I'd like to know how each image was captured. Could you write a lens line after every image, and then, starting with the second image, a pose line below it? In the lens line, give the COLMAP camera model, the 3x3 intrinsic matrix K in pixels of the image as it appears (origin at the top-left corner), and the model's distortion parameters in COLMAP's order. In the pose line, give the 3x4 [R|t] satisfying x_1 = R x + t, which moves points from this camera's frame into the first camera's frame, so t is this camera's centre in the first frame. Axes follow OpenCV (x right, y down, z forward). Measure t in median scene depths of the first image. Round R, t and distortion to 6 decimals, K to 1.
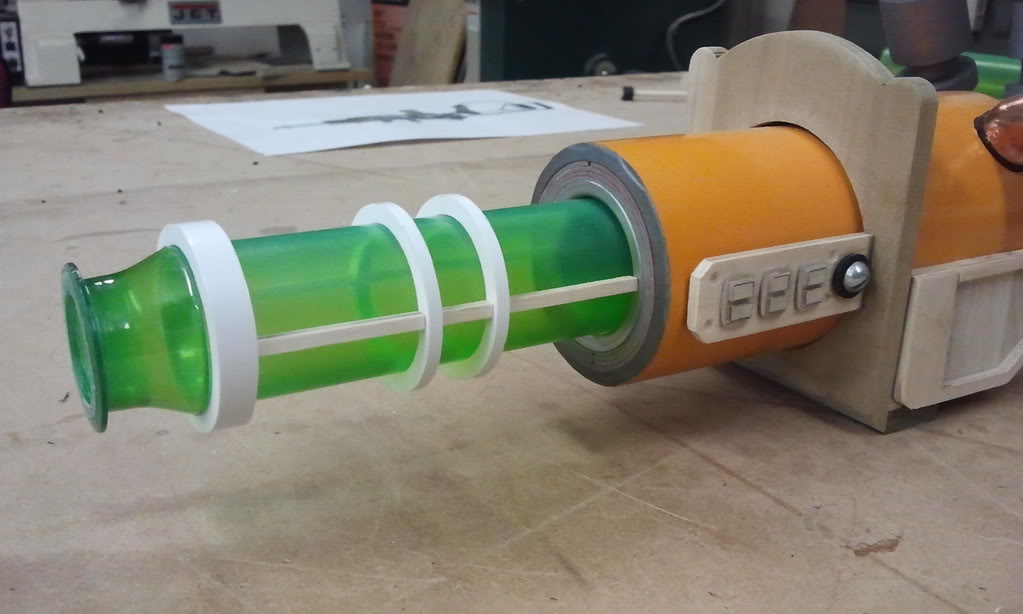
lens RADIAL K [[1088.7, 0, 533.3], [0, 1088.7, 308.7], [0, 0, 1]] dist [0.098622, -0.464403]
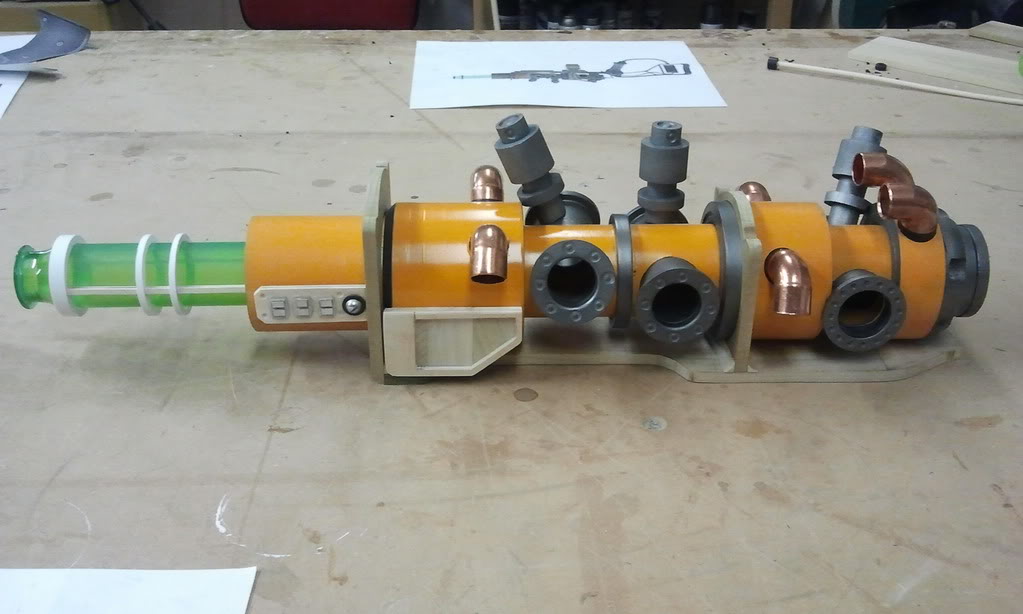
lens RADIAL K [[1088.7, 0, 533.3], [0, 1088.7, 308.7], [0, 0, 1]] dist [0.098622, -0.464403]
pose [[0.871921, 0.222633, -0.436106, 1.472296], [-0.145548, 0.968240, 0.203291, -0.485579], [0.467514, -0.113779, 0.876633, -0.616860]]
